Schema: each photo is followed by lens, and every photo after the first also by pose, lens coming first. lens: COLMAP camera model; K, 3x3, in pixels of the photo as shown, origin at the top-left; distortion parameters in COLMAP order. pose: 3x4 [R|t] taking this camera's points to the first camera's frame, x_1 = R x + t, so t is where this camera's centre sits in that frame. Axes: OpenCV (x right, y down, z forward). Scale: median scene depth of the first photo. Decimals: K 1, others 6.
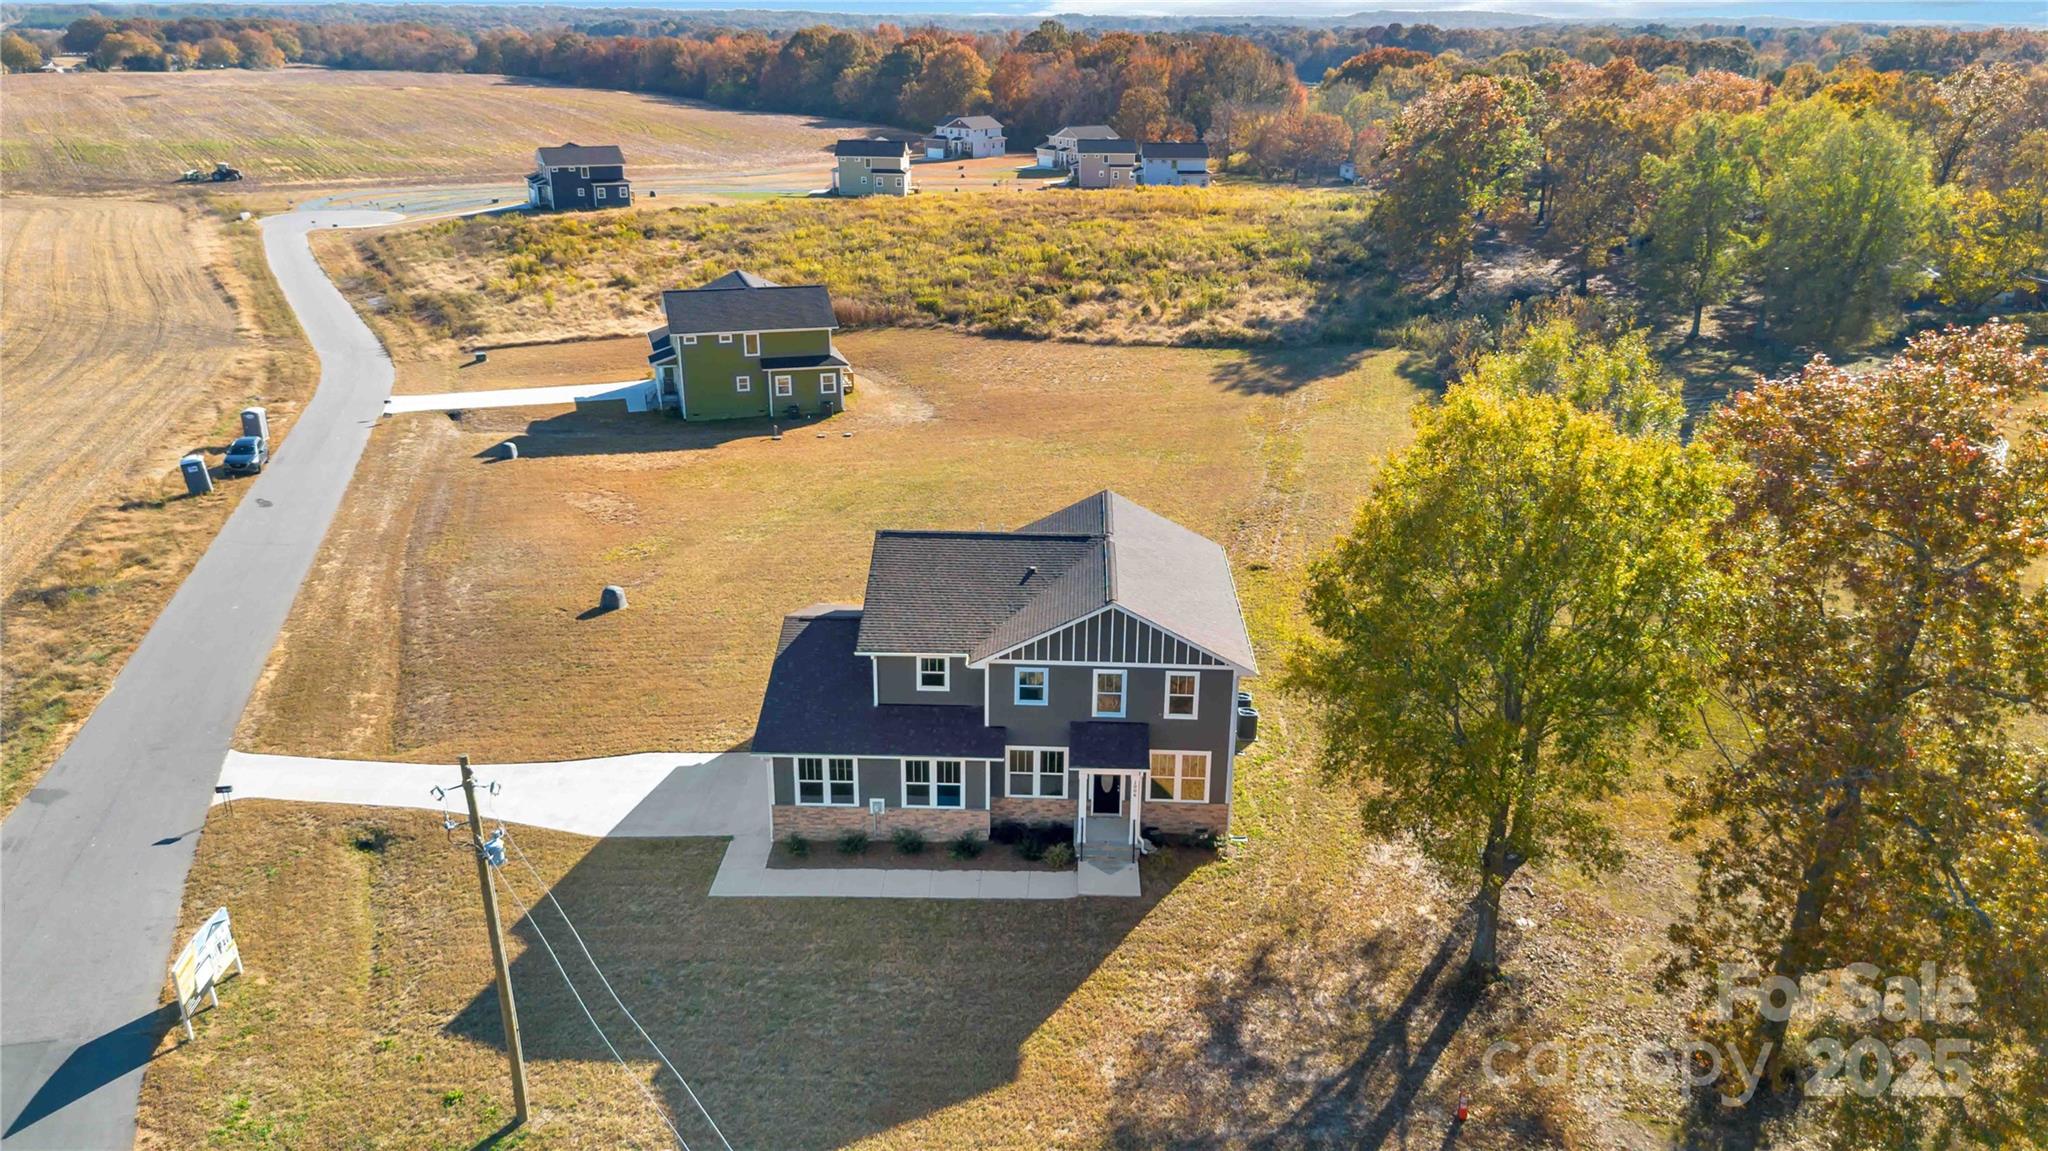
lens RADIAL K [[1438.9, 0, 1023.6], [0, 1438.9, 603.8], [0, 0, 1]] dist [0.106567, -0.129121]
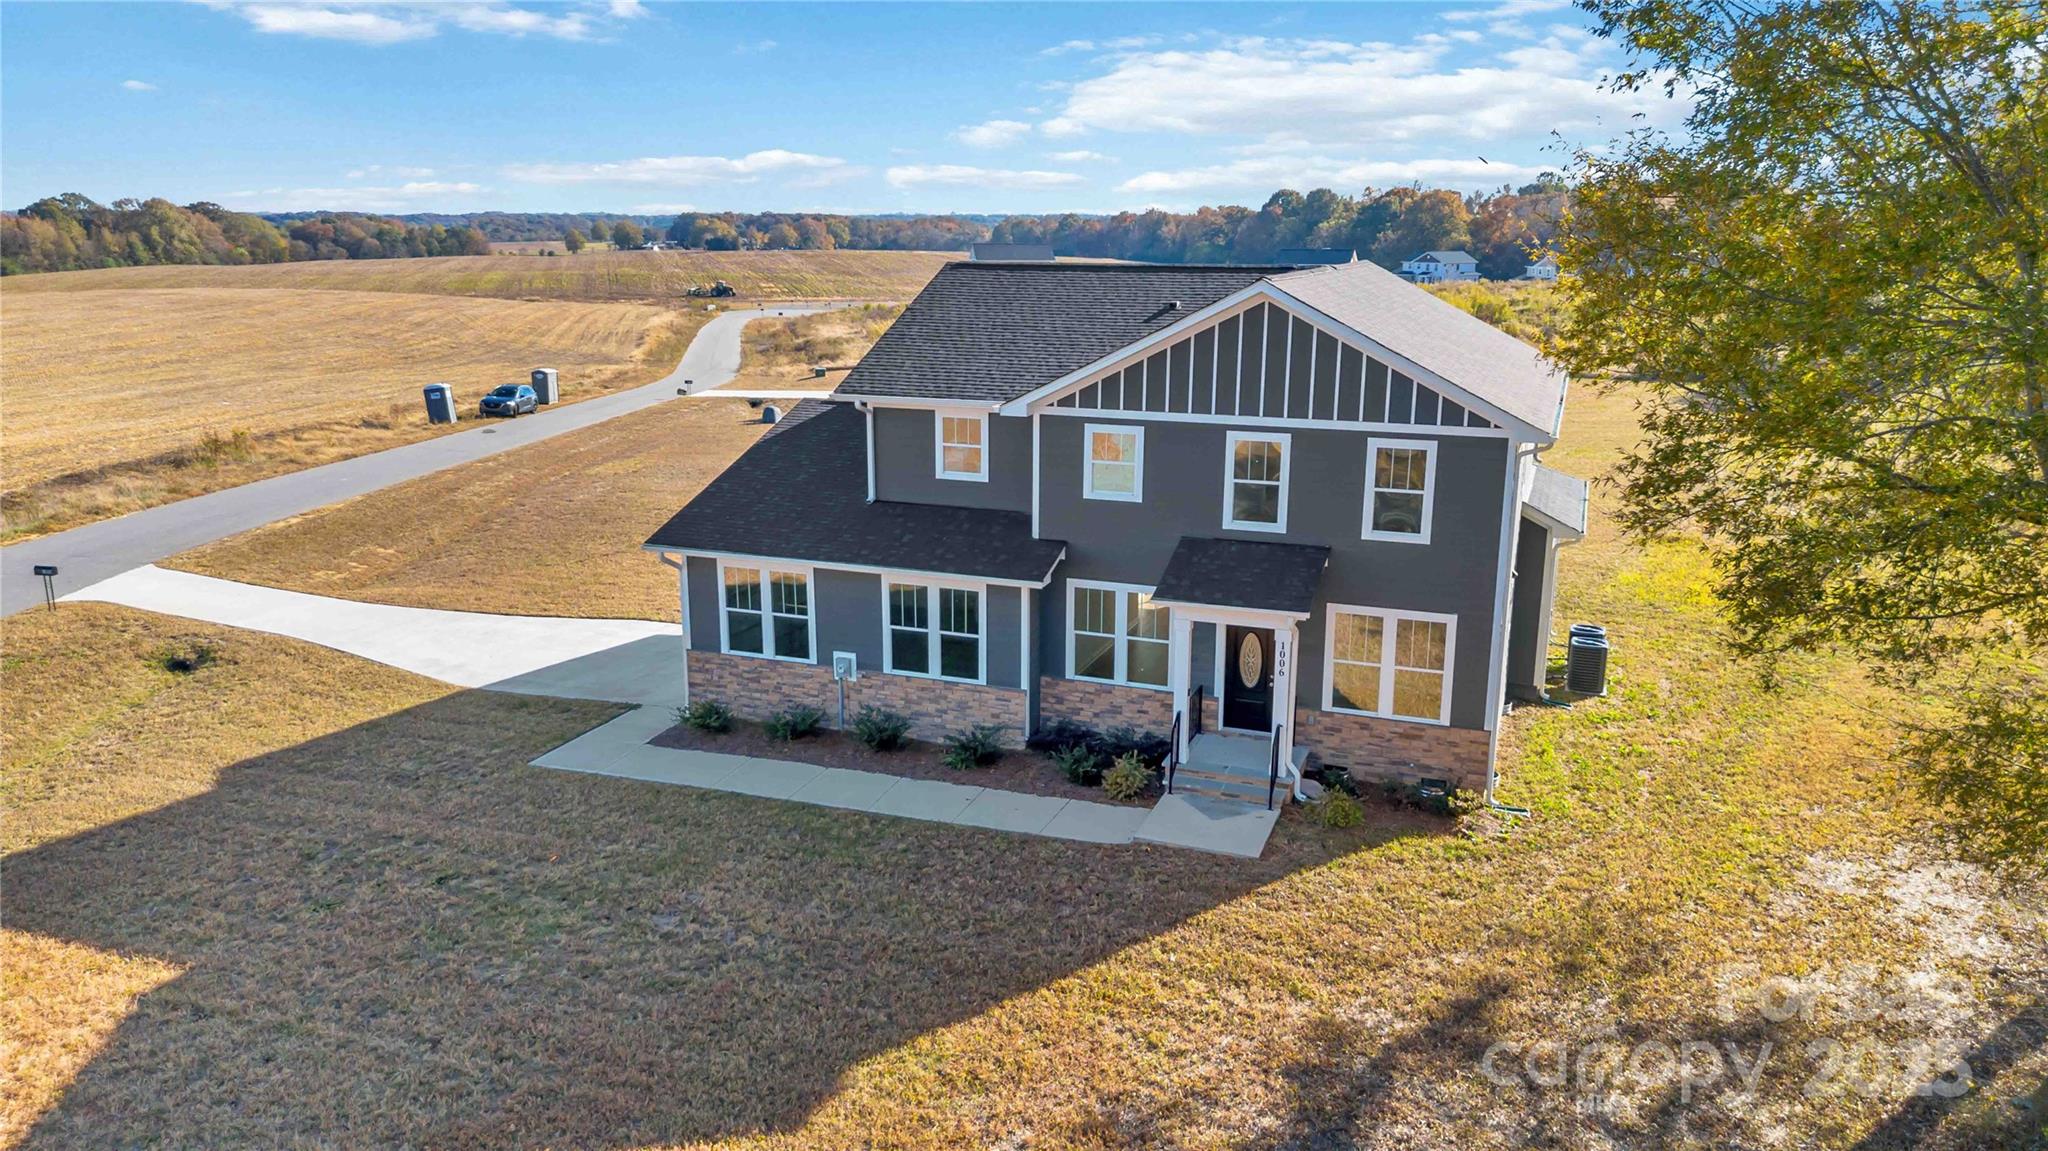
lens RADIAL K [[1438.9, 0, 1023.6], [0, 1438.9, 603.8], [0, 0, 1]] dist [0.106567, -0.129121]
pose [[0.946561, 0.076552, -0.313310, 0.136221], [-0.116152, 0.987153, -0.109719, 0.160424], [0.300885, 0.140247, 0.943291, 0.448129]]
